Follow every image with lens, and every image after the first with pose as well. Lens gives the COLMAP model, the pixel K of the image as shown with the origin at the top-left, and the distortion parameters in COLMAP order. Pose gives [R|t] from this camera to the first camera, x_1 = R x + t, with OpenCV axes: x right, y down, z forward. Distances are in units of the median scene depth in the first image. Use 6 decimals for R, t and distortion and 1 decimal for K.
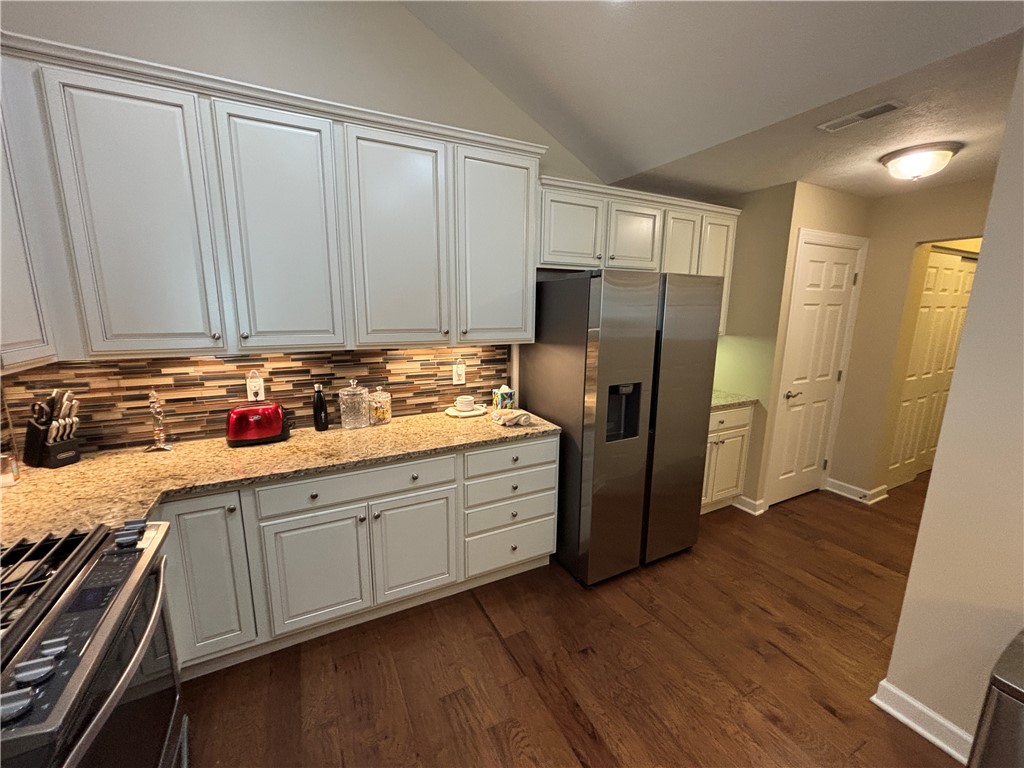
lens RADIAL K [[411.2, 0, 512.6], [0, 411.2, 383.2], [0, 0, 1]] dist [-0.001387, -0.000358]
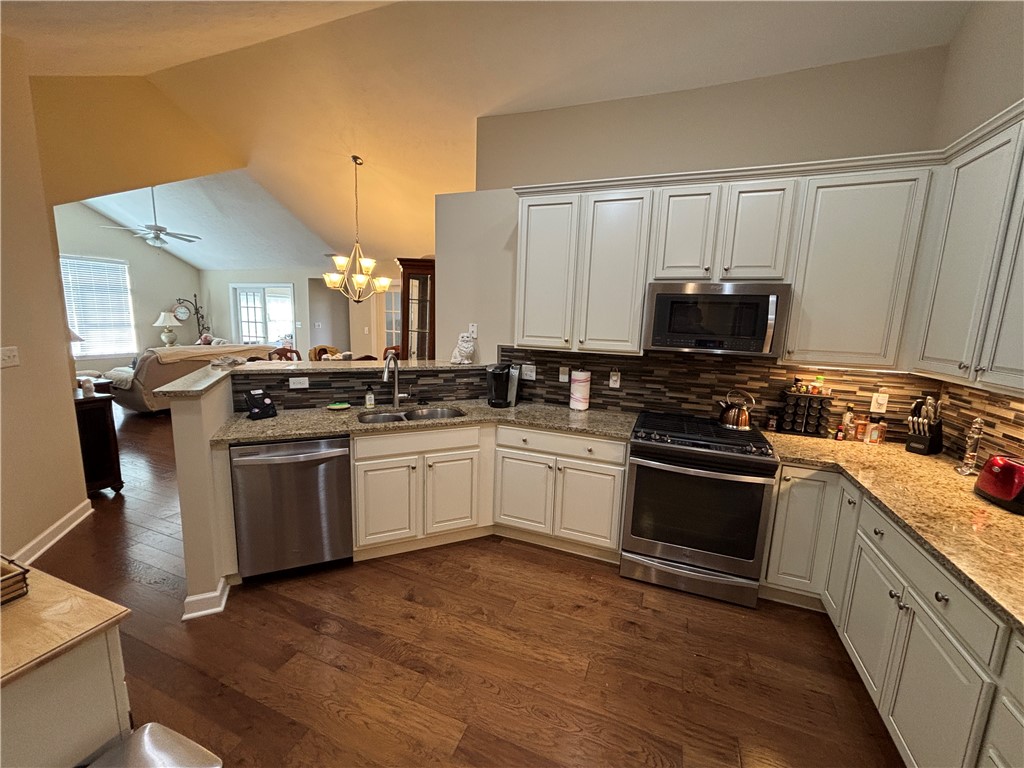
lens RADIAL K [[411.2, 0, 513.8], [0, 411.2, 383.6], [0, 0, 1]] dist [-0.001387, -0.000358]
pose [[-0.750623, 0.072233, -0.656771, 0.579797], [-0.161317, 0.943890, 0.288180, -0.145234], [0.640736, 0.322263, -0.696853, 0.797090]]
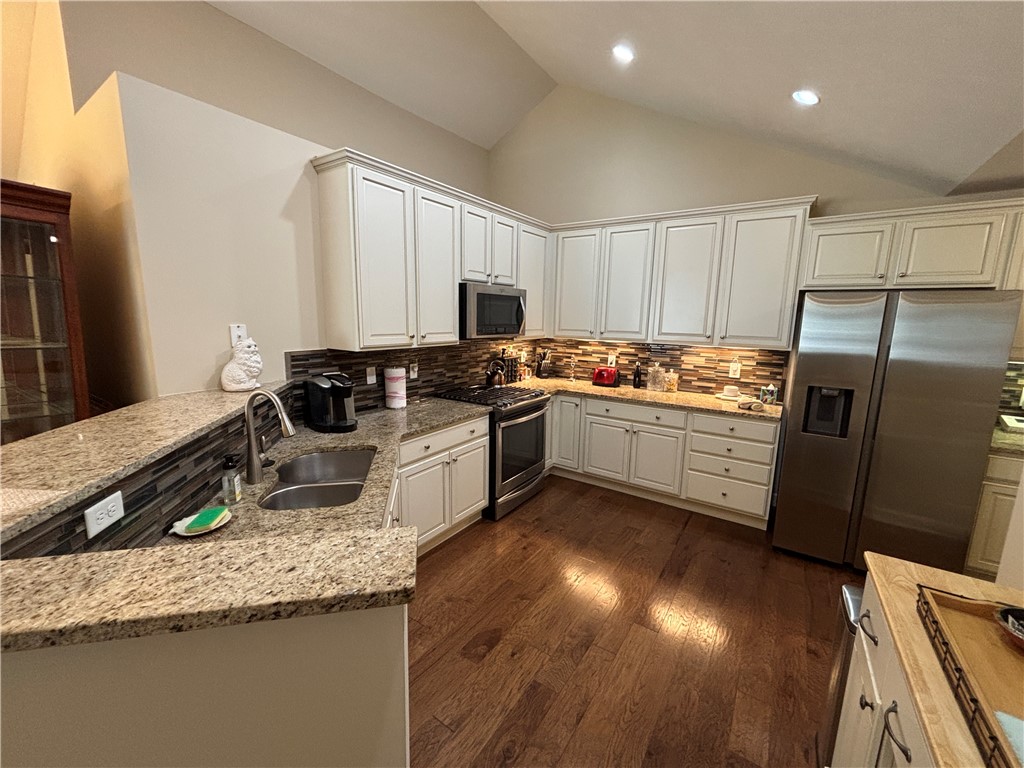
lens RADIAL K [[411.2, 0, 512.0], [0, 411.2, 383.7], [0, 0, 1]] dist [-0.001387, -0.000358]
pose [[0.477685, 0.145019, -0.866479, 0.831844], [-0.175882, 0.982101, 0.067407, 0.070652], [0.860745, 0.120199, 0.494641, -0.353422]]
